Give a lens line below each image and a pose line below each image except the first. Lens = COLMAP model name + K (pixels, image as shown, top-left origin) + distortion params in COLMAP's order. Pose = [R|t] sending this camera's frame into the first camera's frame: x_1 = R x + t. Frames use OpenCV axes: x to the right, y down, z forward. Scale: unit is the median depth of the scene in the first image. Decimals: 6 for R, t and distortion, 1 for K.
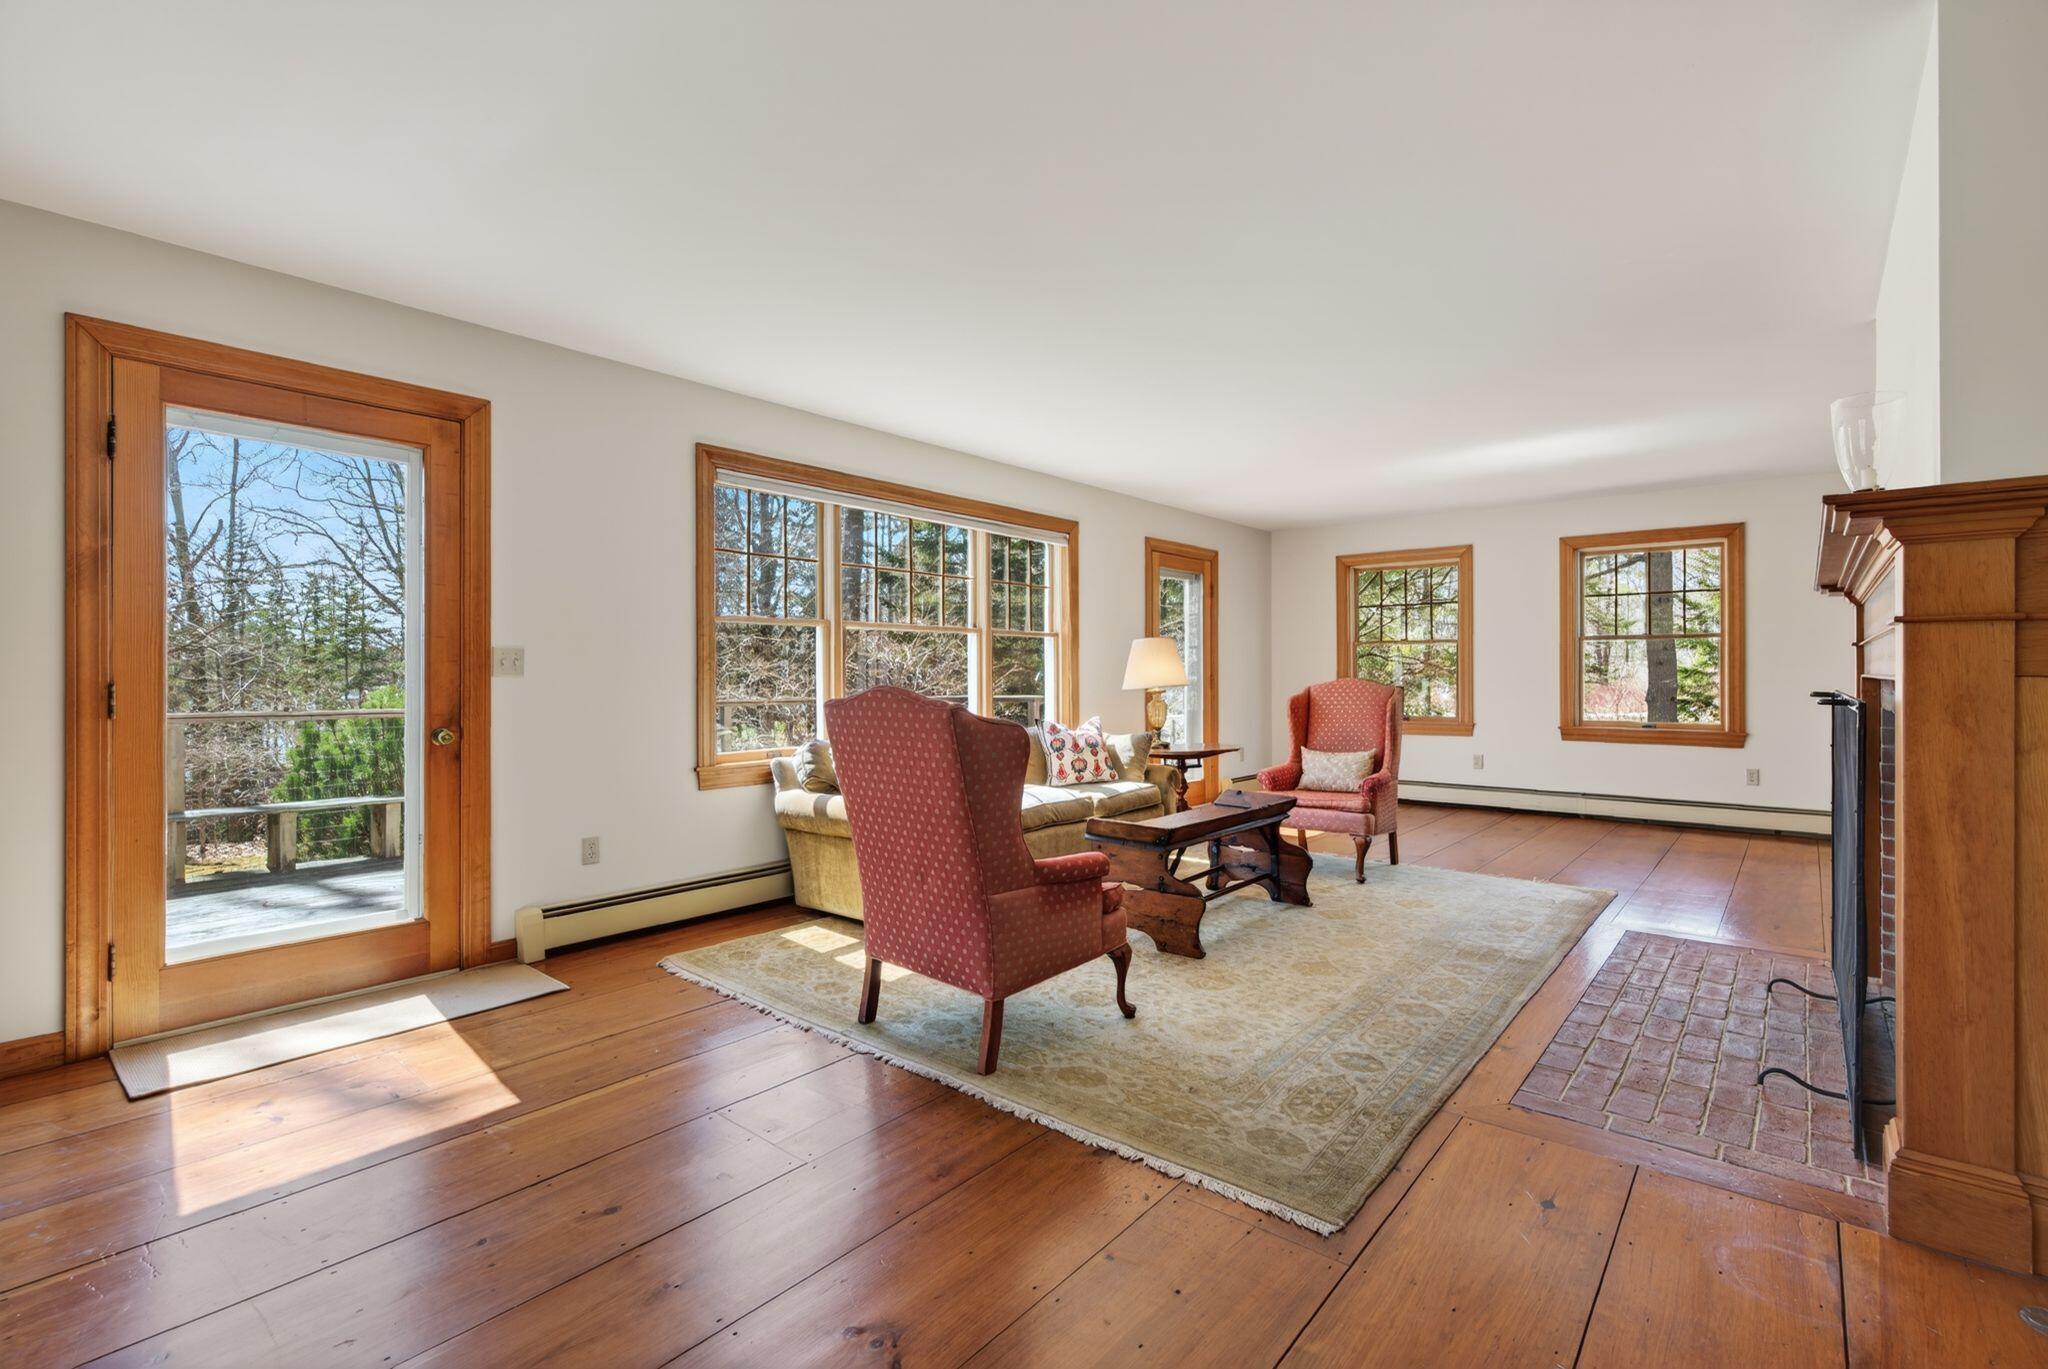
lens RADIAL K [[921.7, 0, 1022.8], [0, 921.7, 680.2], [0, 0, 1]] dist [-0.001444, 0.000426]
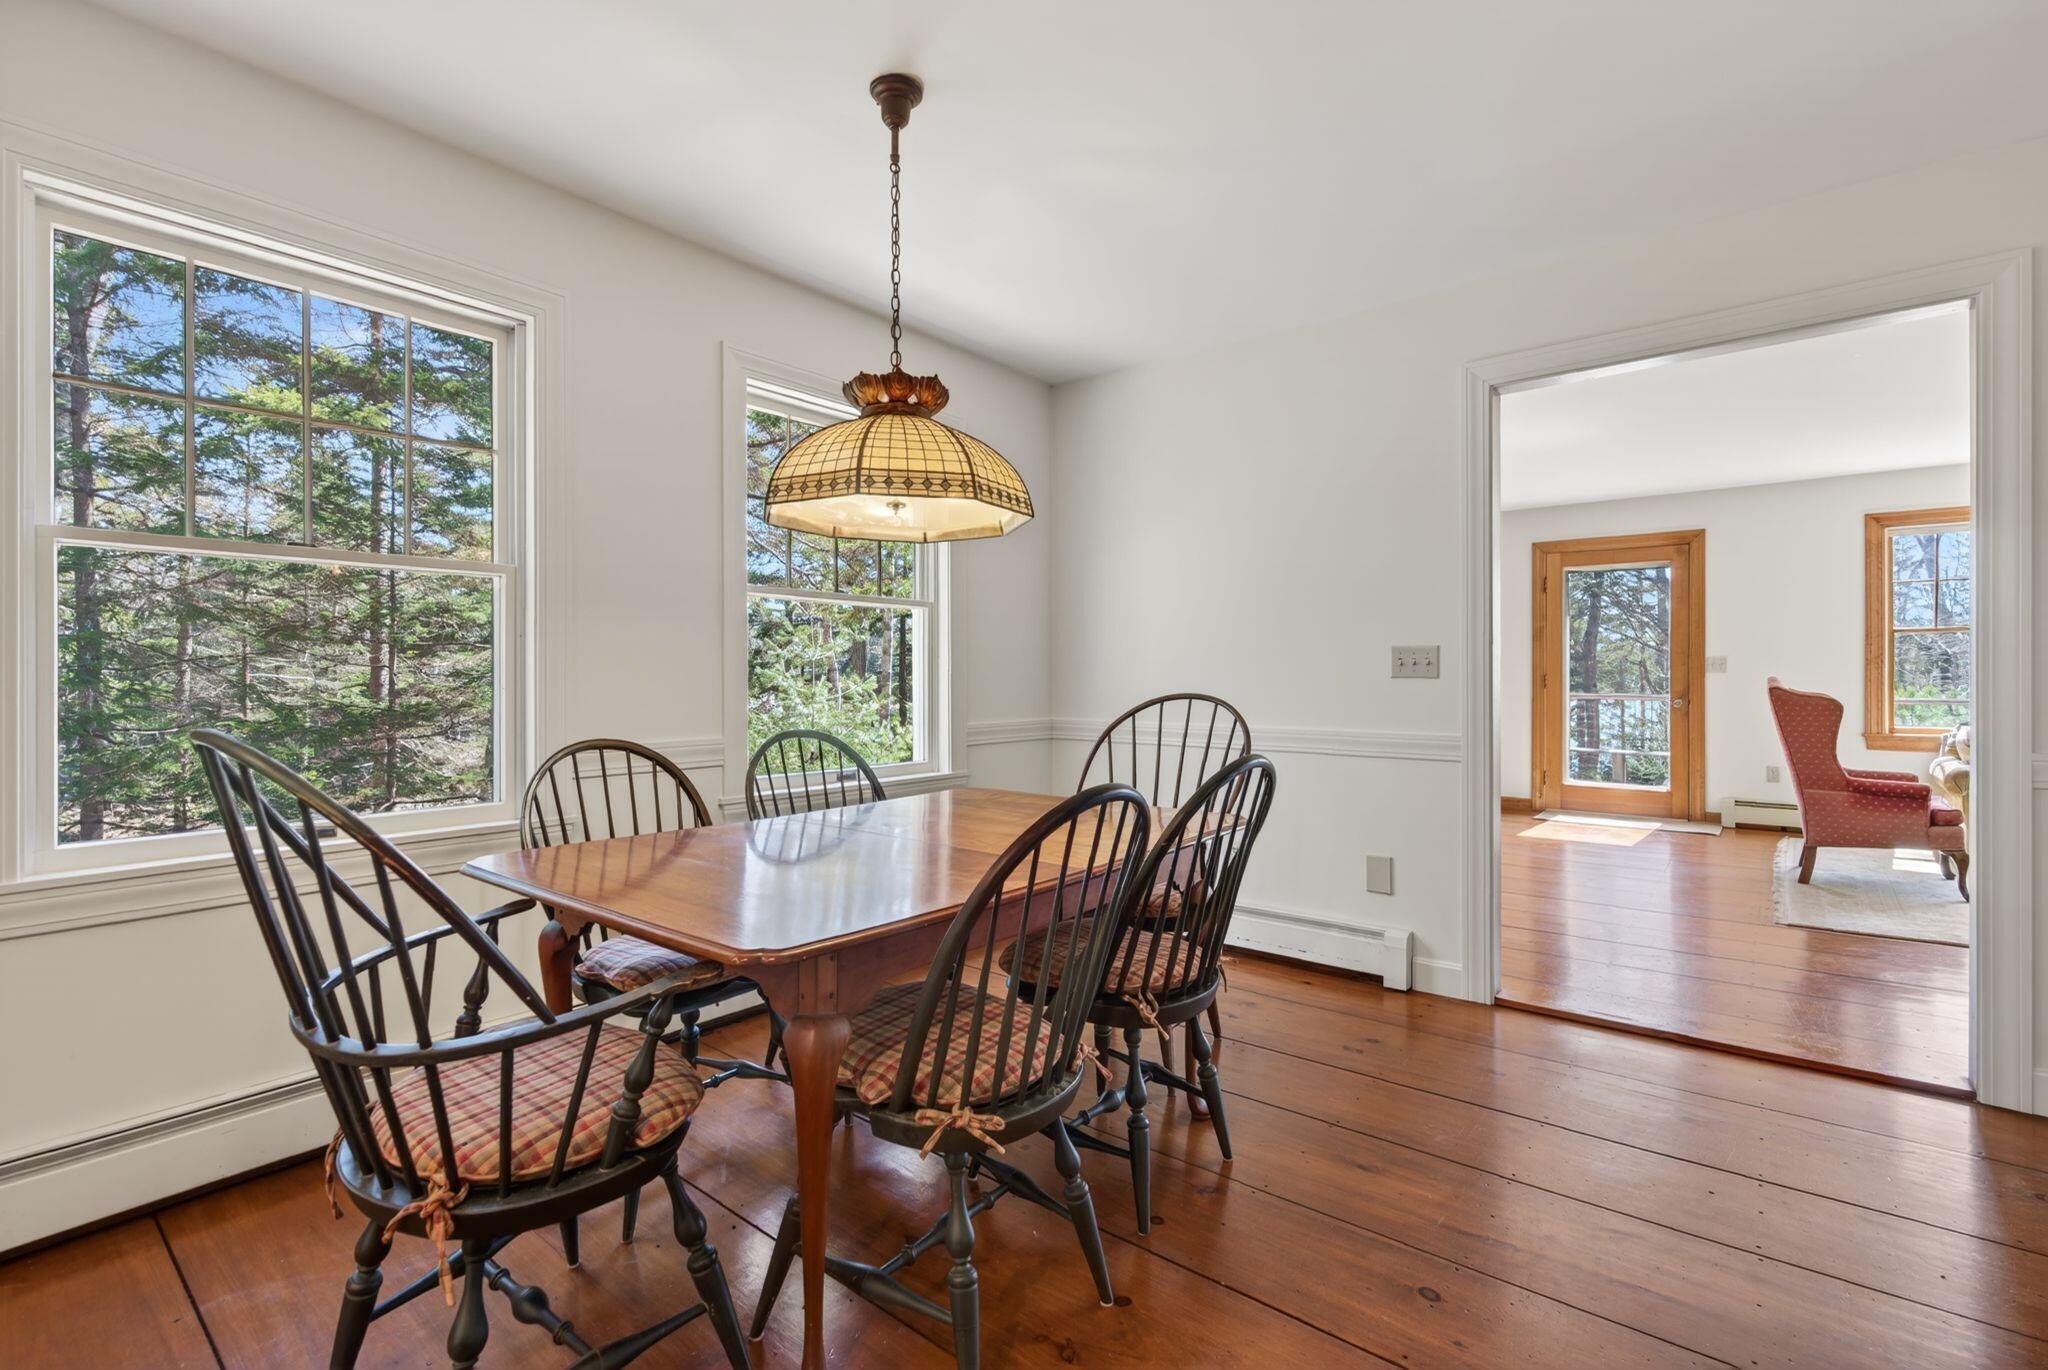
lens RADIAL K [[921.7, 0, 1022.8], [0, 921.7, 680.7], [0, 0, 1]] dist [-0.001444, 0.000426]
pose [[0.008096, 0.004485, -0.999957, 1.320988], [-0.001148, 0.999989, 0.004475, 0.005949], [0.999967, 0.001112, 0.008101, -0.433046]]
